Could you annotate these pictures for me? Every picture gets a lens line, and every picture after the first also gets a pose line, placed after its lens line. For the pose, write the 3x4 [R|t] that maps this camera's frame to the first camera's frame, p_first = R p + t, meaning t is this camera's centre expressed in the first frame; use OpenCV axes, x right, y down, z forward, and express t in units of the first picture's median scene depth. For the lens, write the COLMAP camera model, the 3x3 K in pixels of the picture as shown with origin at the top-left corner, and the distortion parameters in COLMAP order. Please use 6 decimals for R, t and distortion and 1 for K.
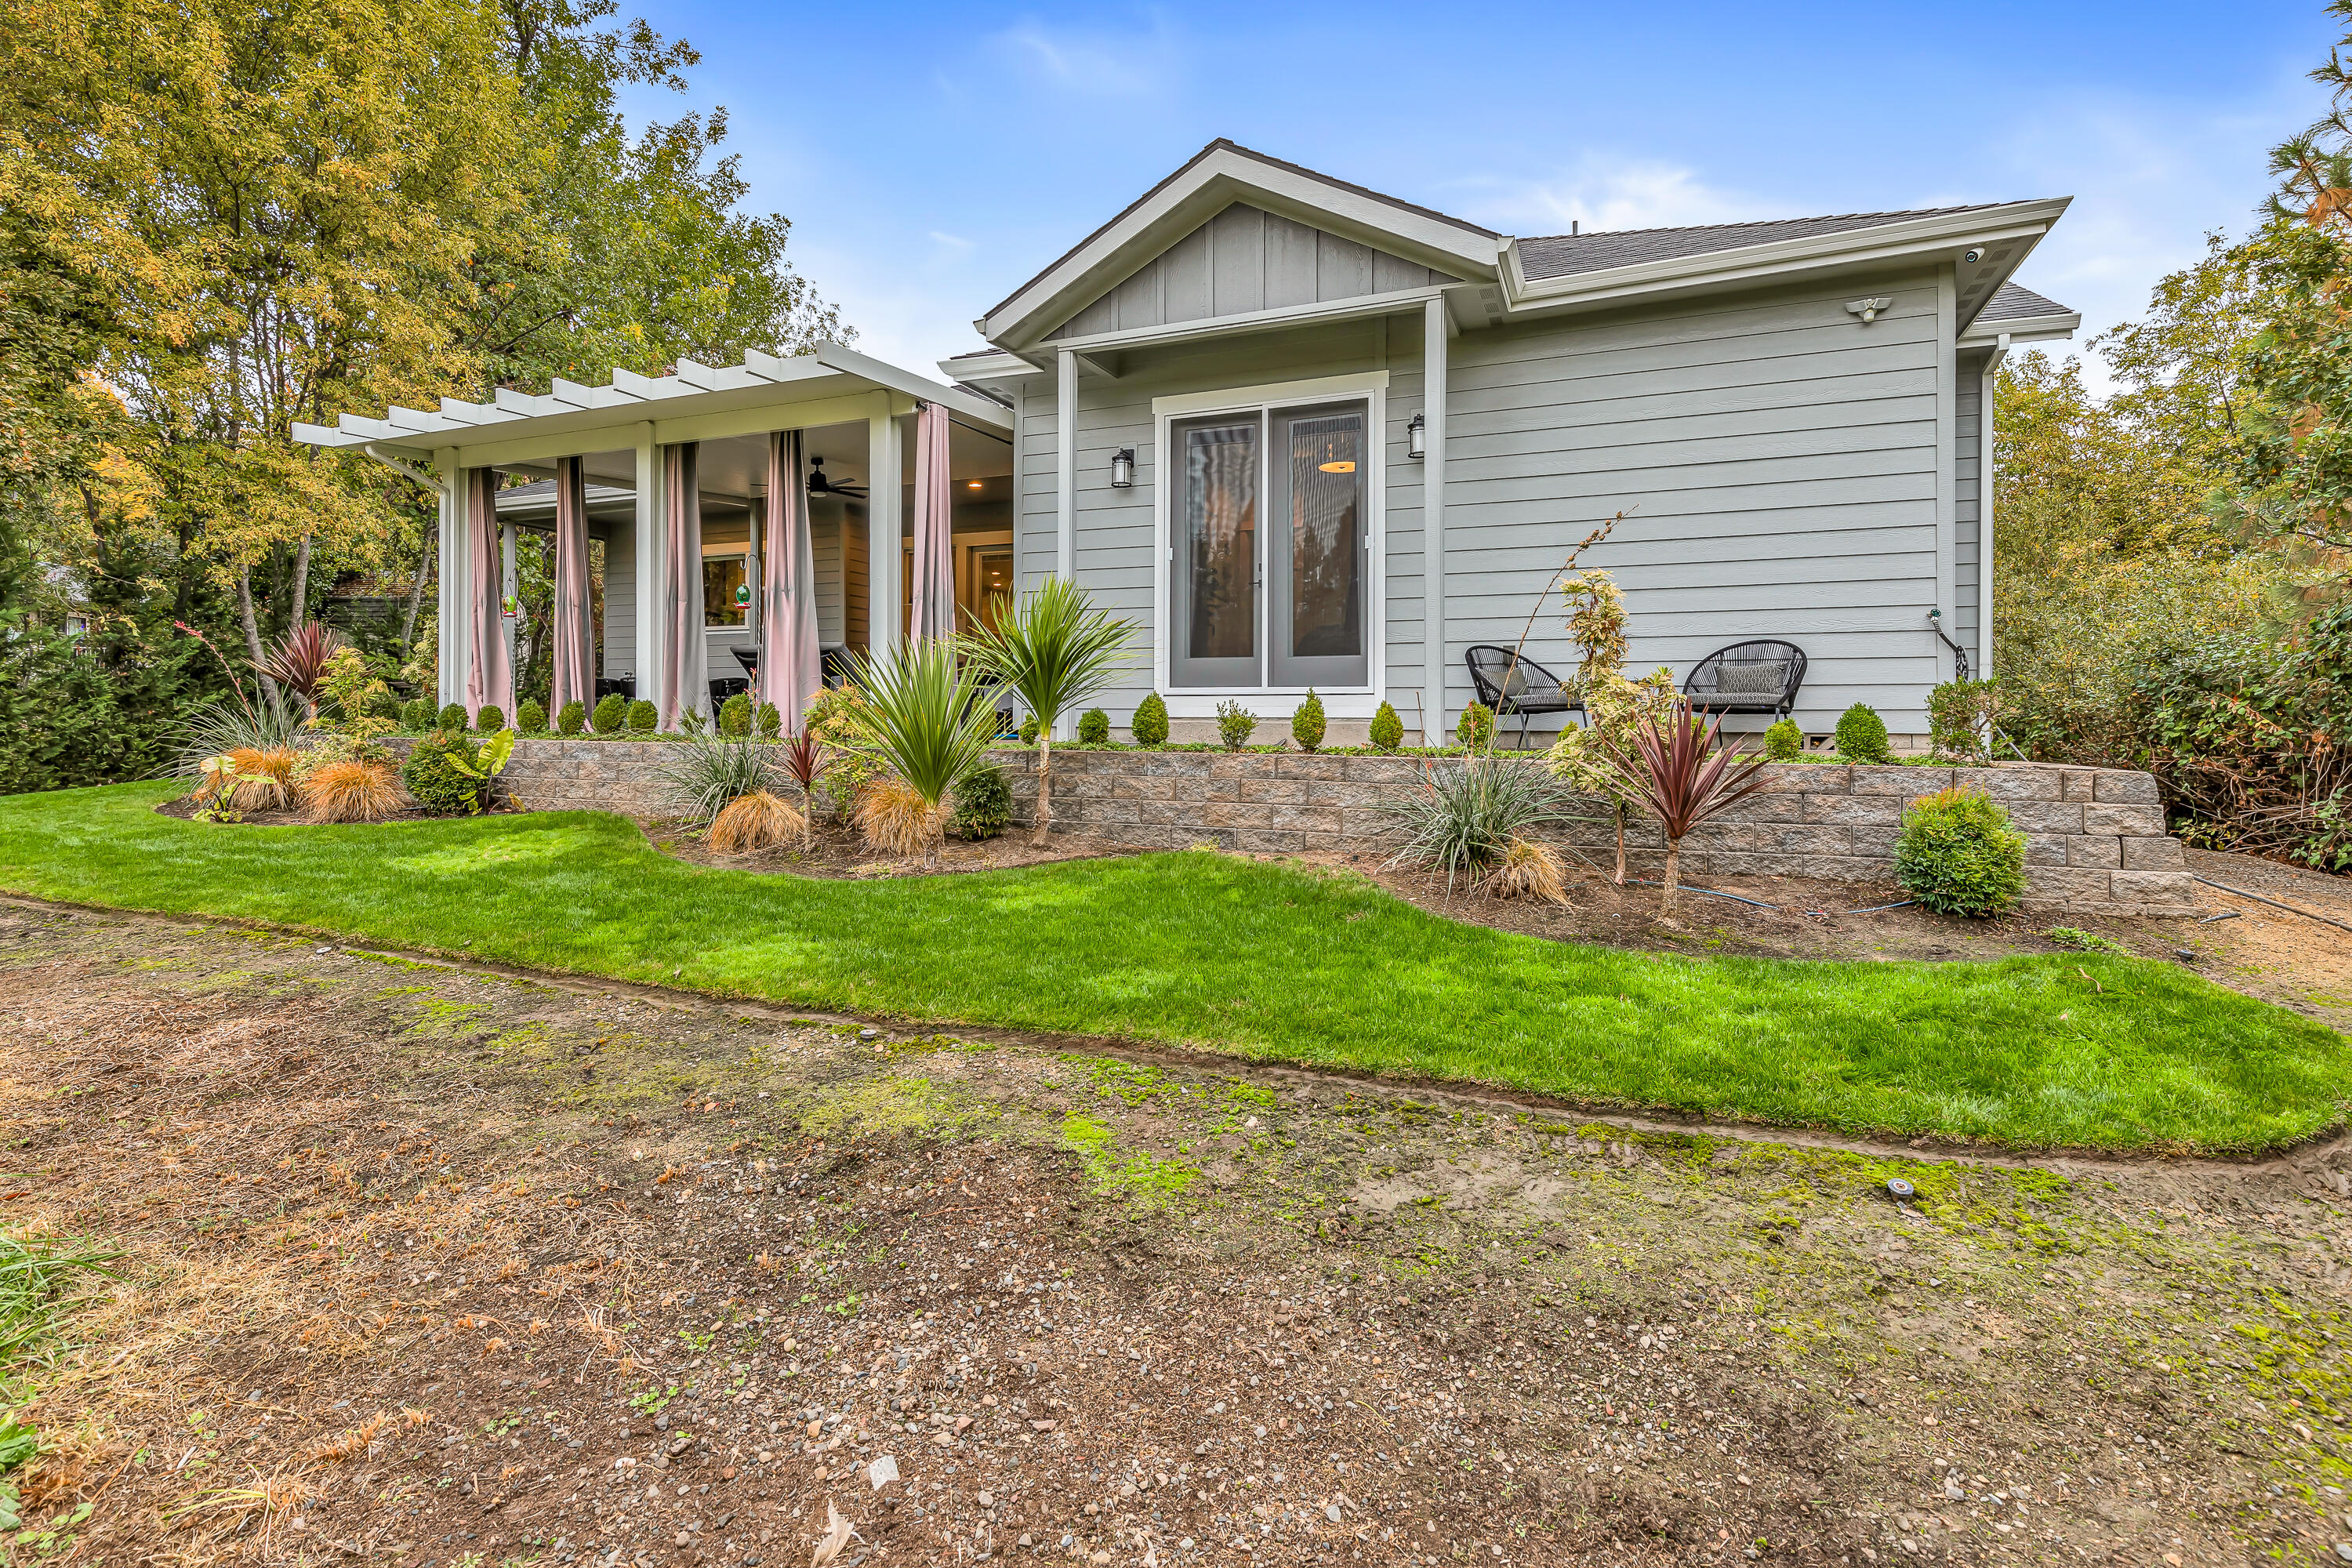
lens RADIAL K [[1090.4, 0, 1176.0], [0, 1090.4, 715.4], [0, 0, 1]] dist [0.003234, -0.000004]
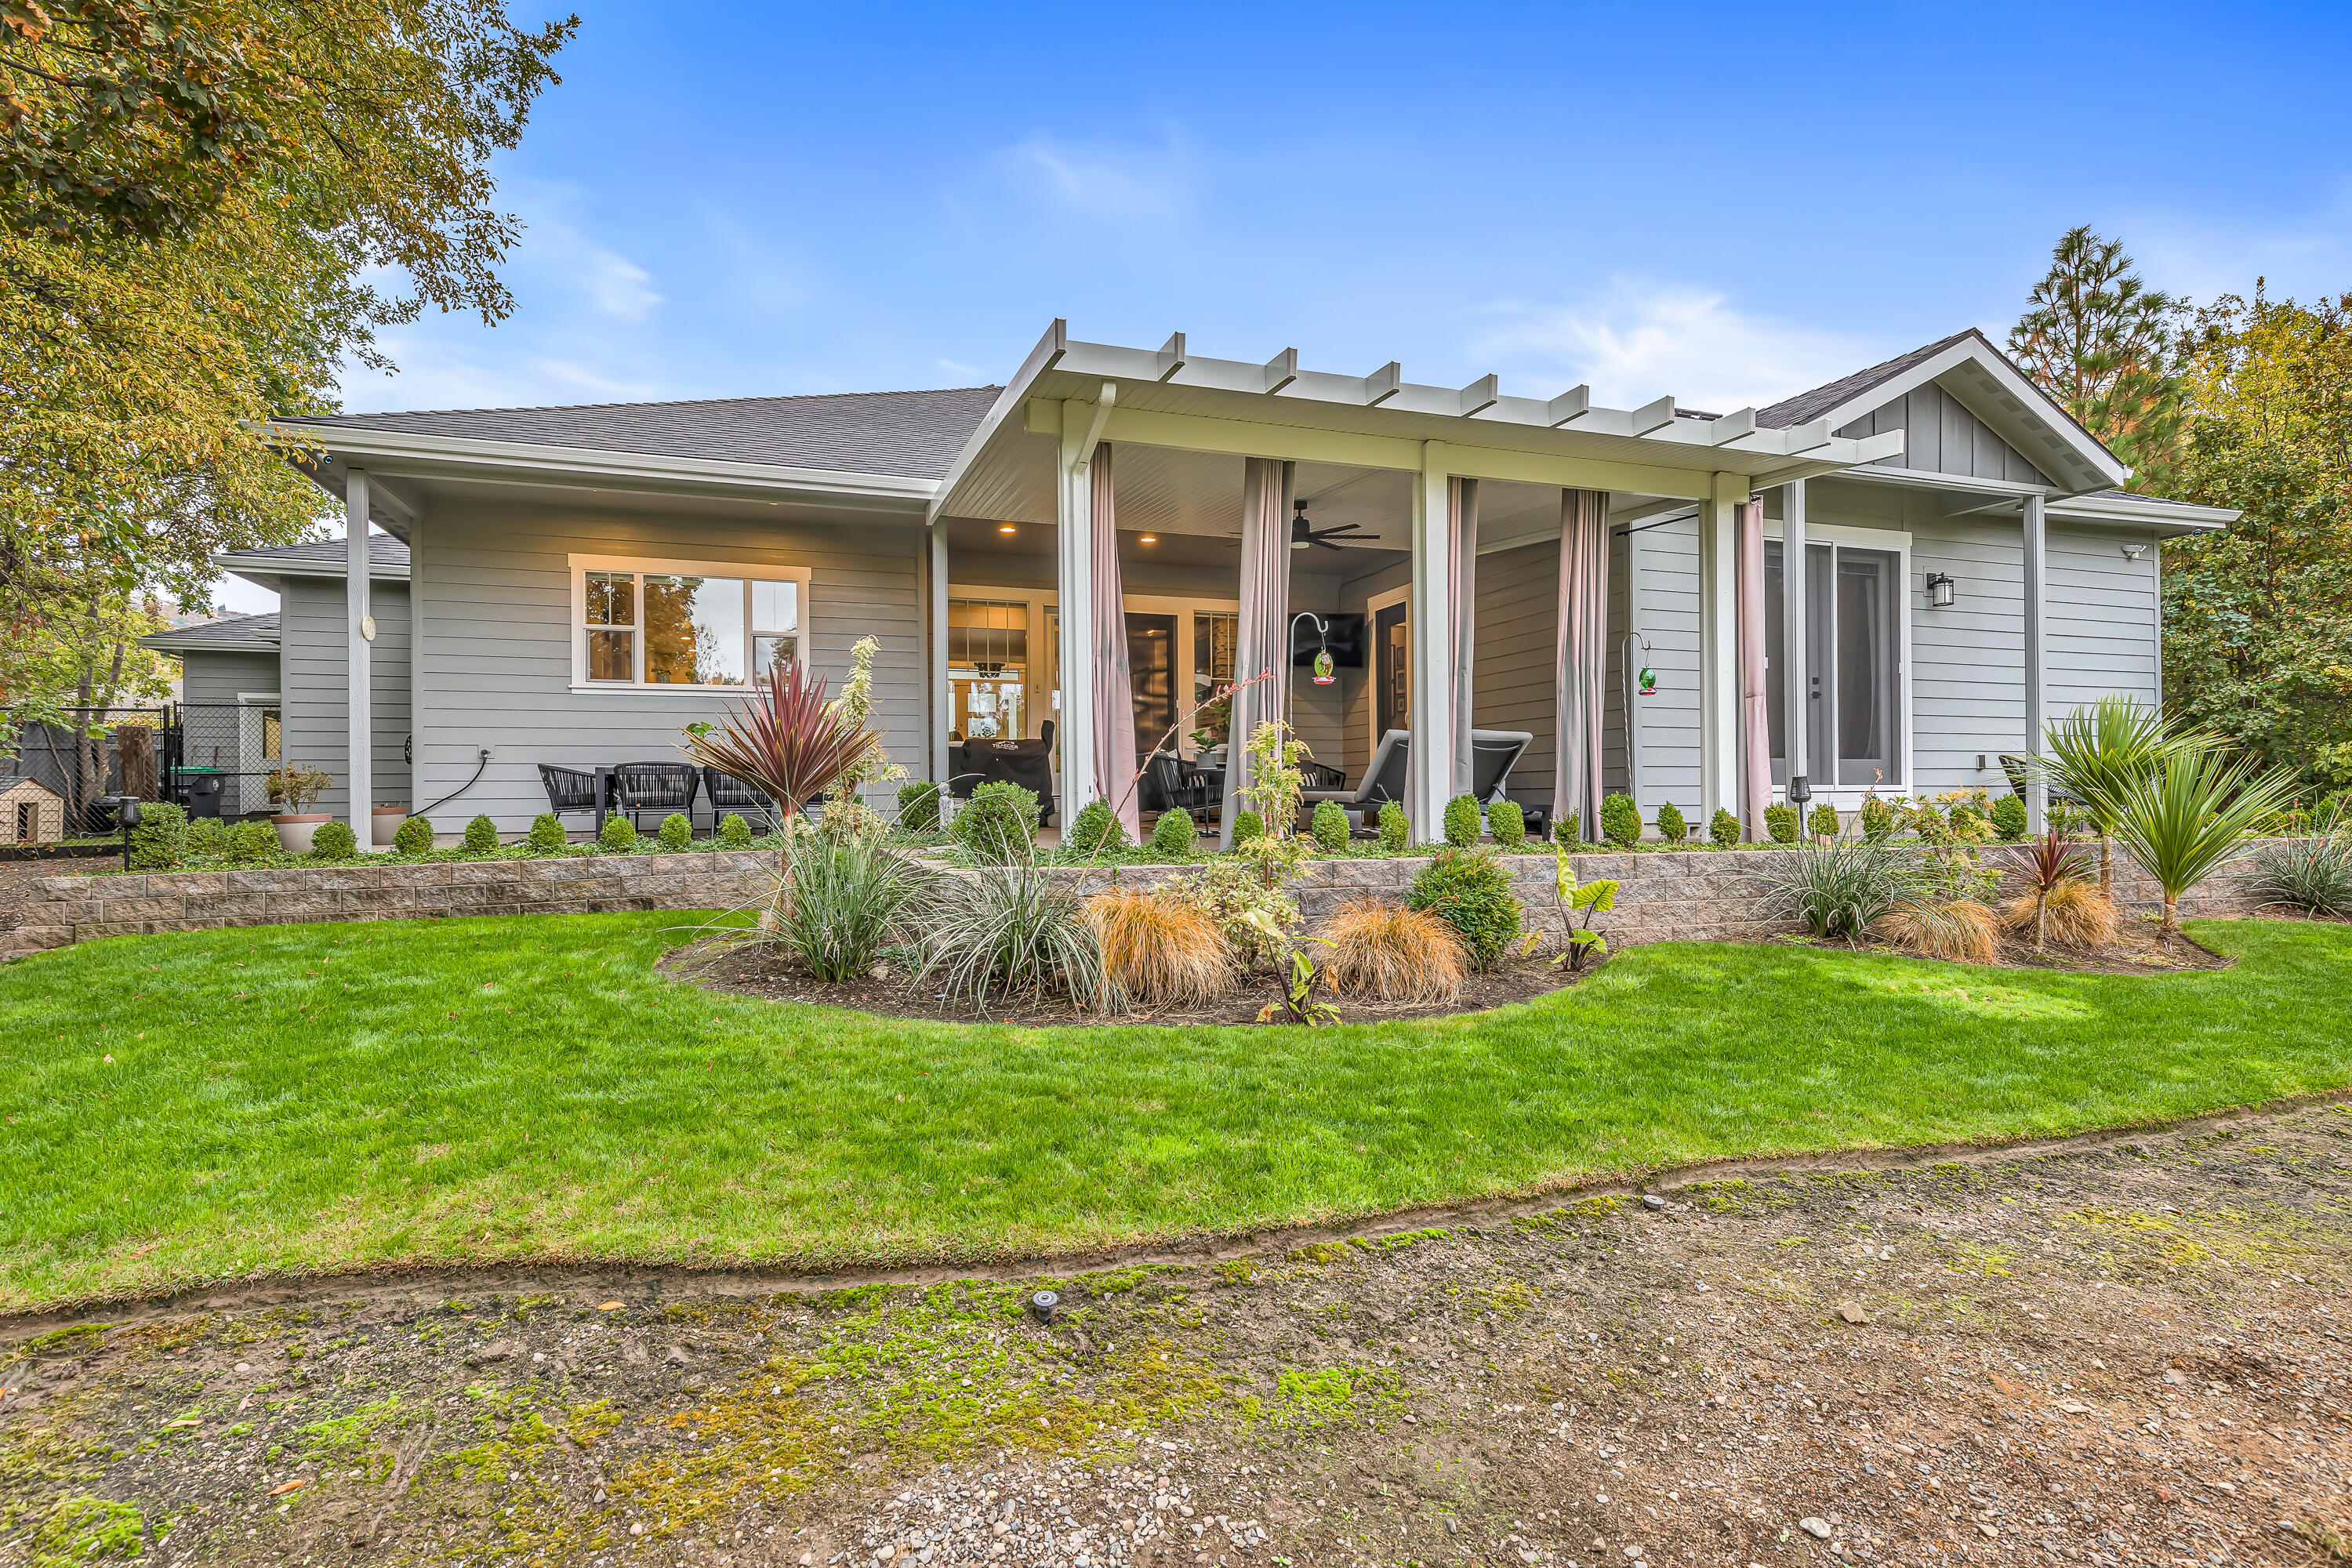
lens RADIAL K [[1100.7, 0, 1186.3], [0, 1100.7, 789.0], [0, 0, 1]] dist [0.009031, -0.000318]
pose [[0.745767, -0.003049, 0.666200, -1.079389], [0.010474, 0.999920, -0.007148, -0.018275], [-0.666124, 0.012309, 0.745739, 0.515780]]
